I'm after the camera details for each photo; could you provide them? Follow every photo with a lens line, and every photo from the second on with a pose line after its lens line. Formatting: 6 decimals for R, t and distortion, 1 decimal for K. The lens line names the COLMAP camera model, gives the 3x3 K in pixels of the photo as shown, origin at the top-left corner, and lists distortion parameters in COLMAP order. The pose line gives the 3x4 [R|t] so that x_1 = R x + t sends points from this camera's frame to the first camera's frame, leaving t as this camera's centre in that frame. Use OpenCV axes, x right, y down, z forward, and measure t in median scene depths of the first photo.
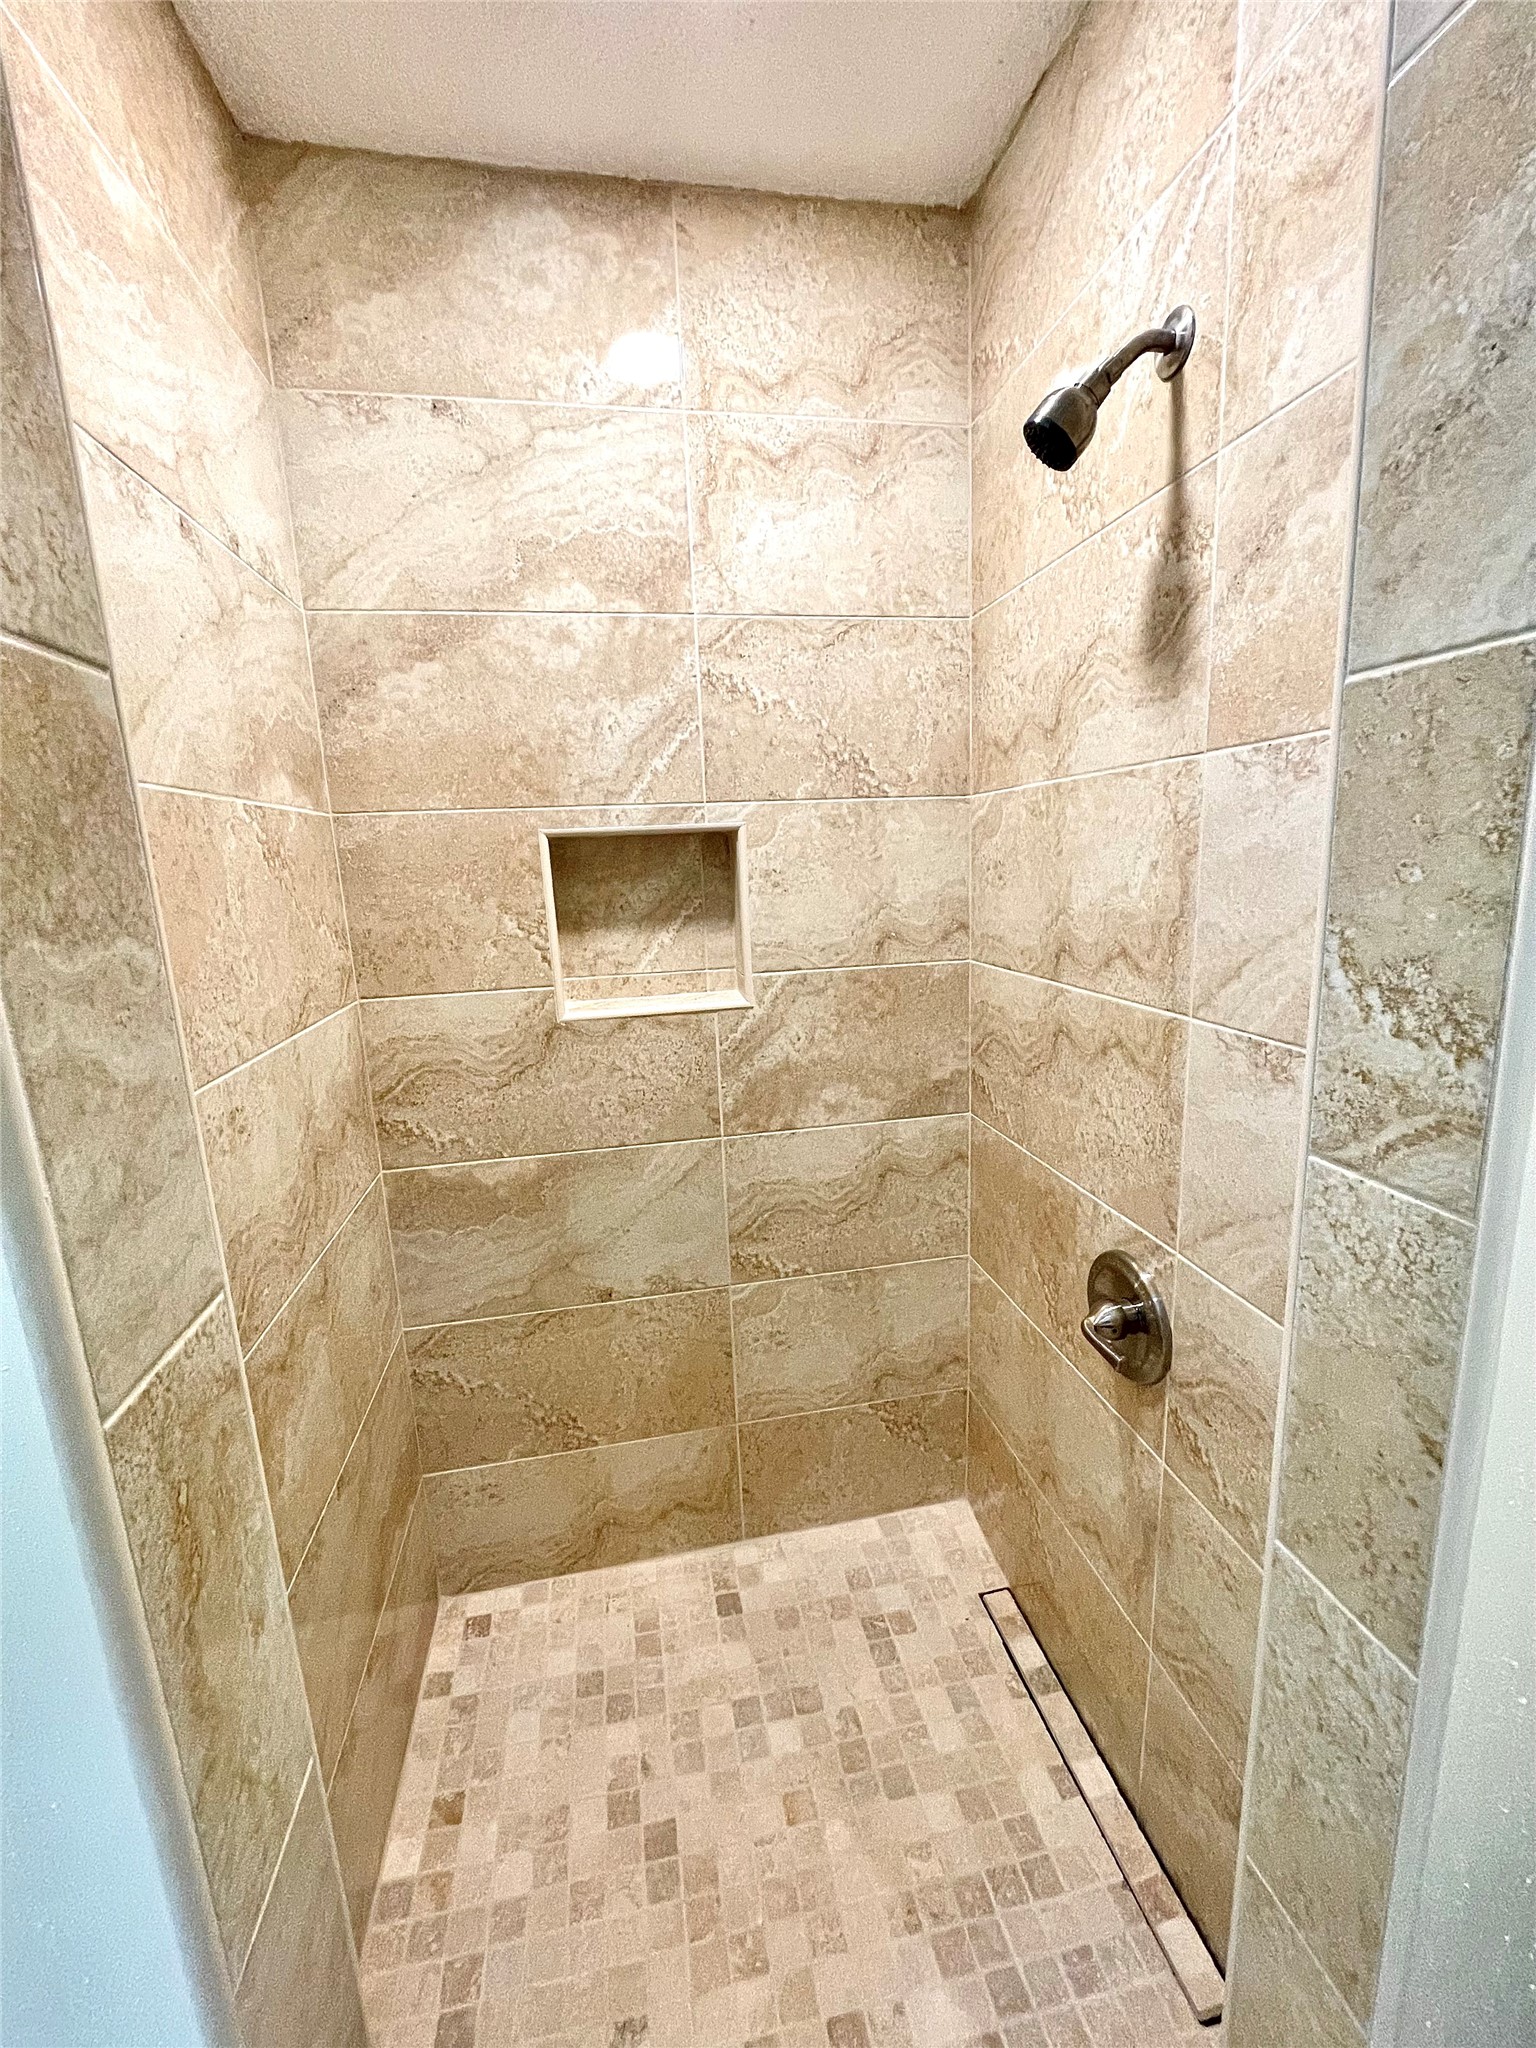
lens RADIAL K [[829.7, 0, 766.6], [0, 829.7, 1024.0], [0, 0, 1]] dist [-0.003513, -0.000210]
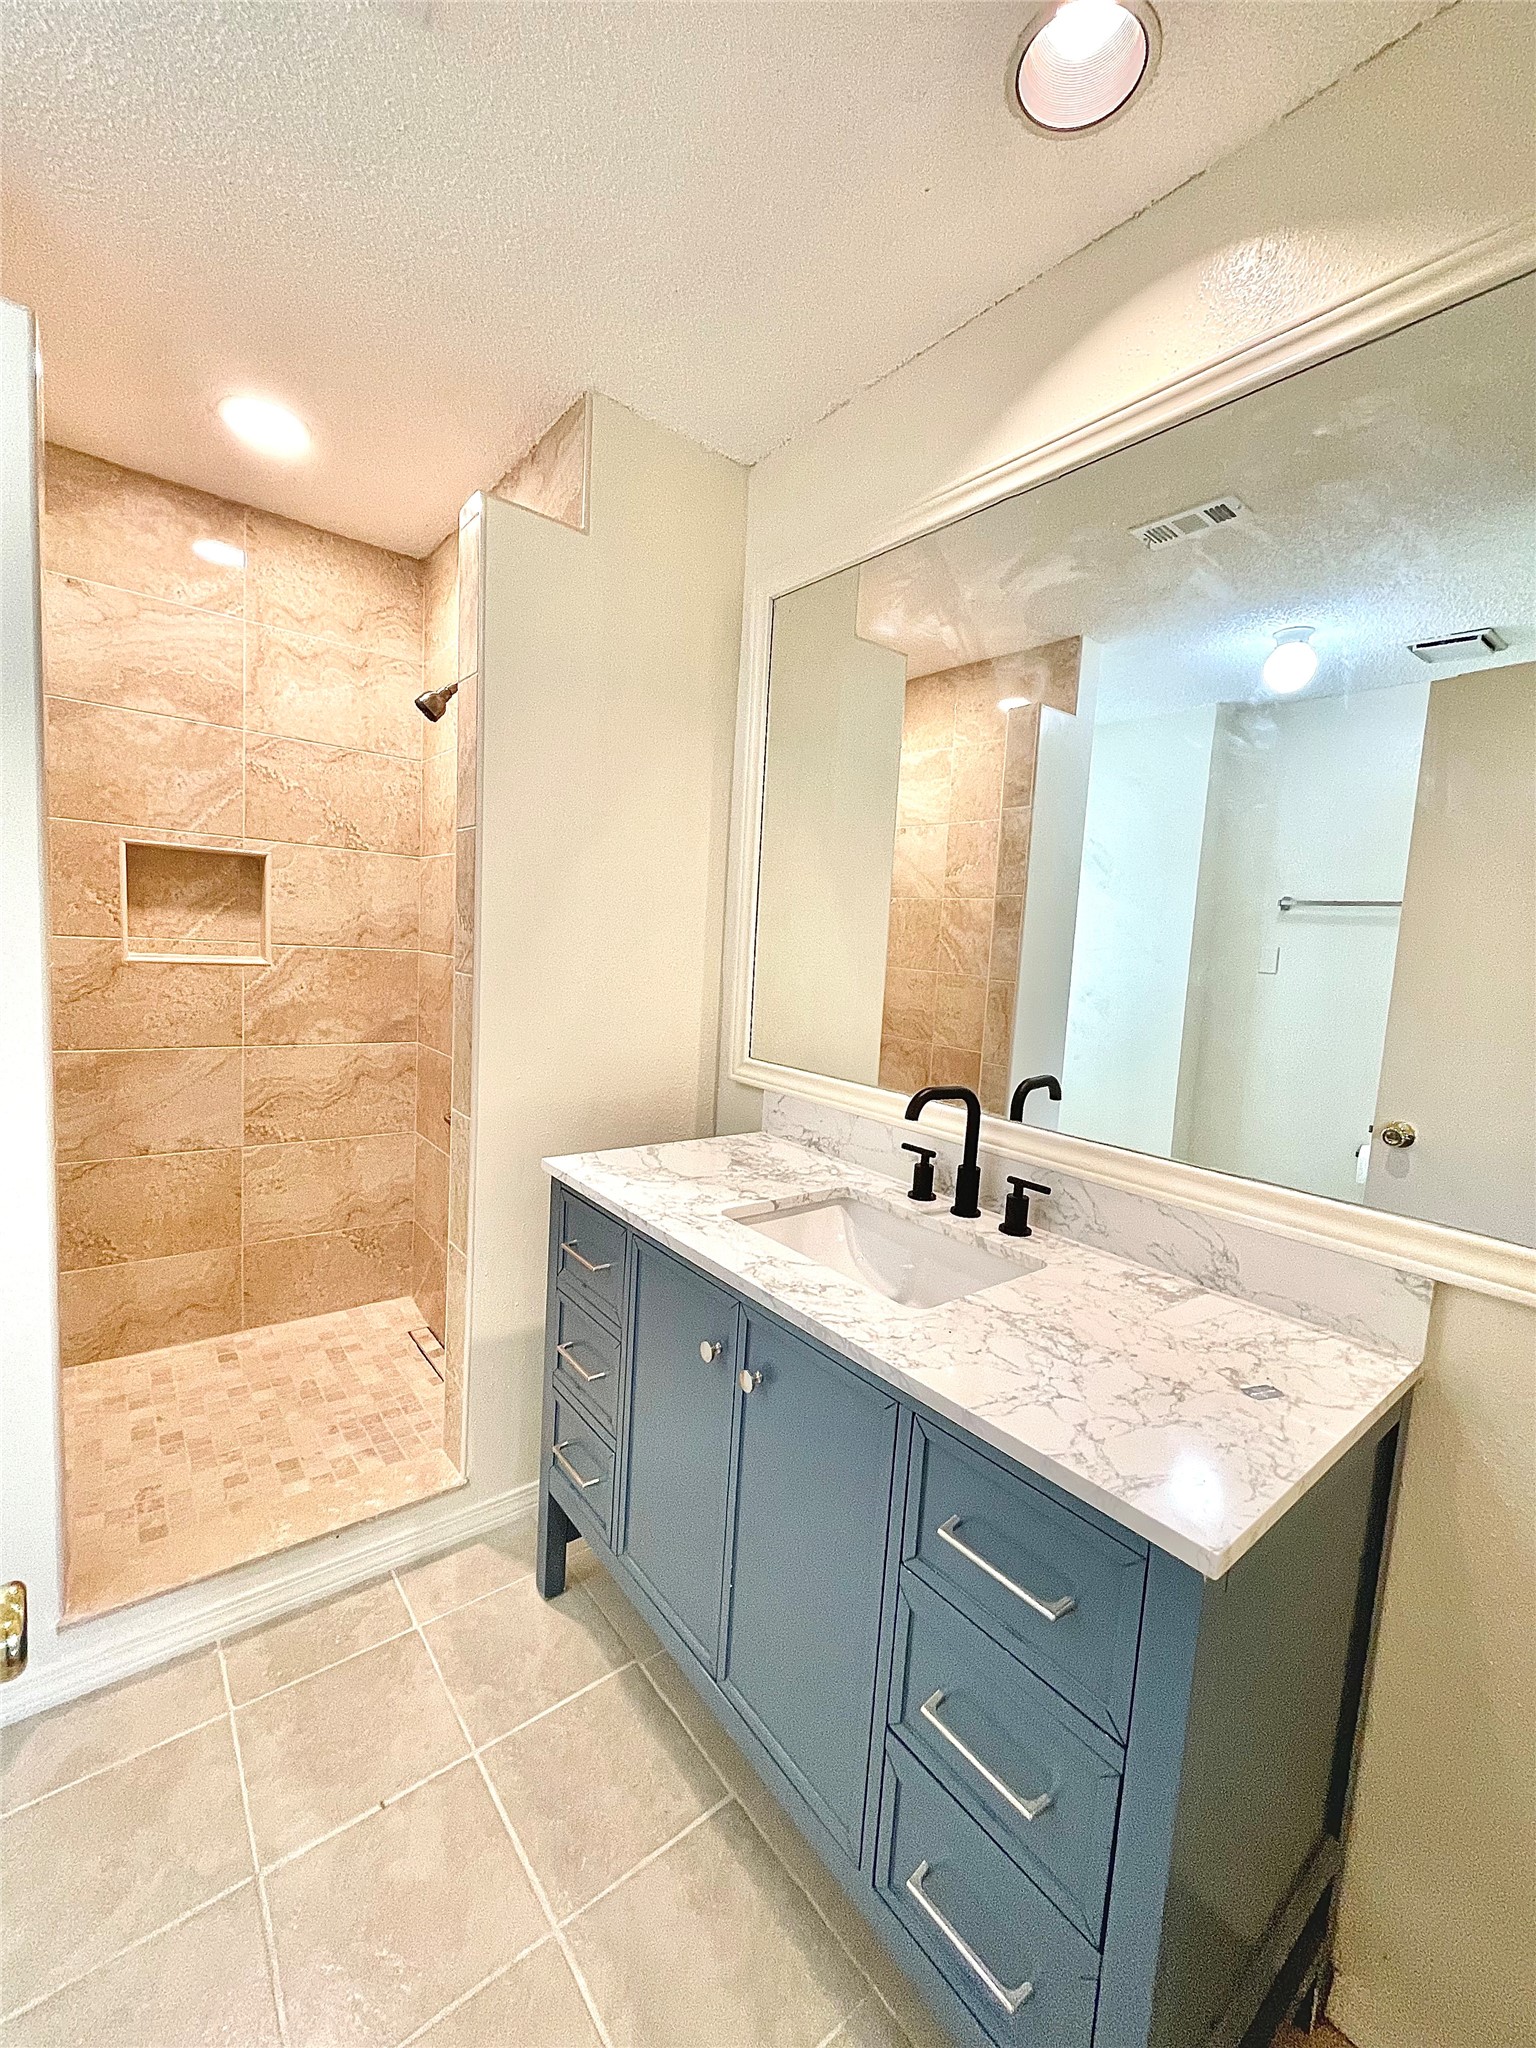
lens RADIAL K [[829.7, 0, 771.4], [0, 829.7, 1021.8], [0, 0, 1]] dist [-0.003513, -0.000210]
pose [[0.877877, 0.051080, 0.476153, 0.080537], [-0.008688, 0.995830, -0.090811, 0.236519], [-0.478806, 0.075584, 0.874661, -0.909798]]
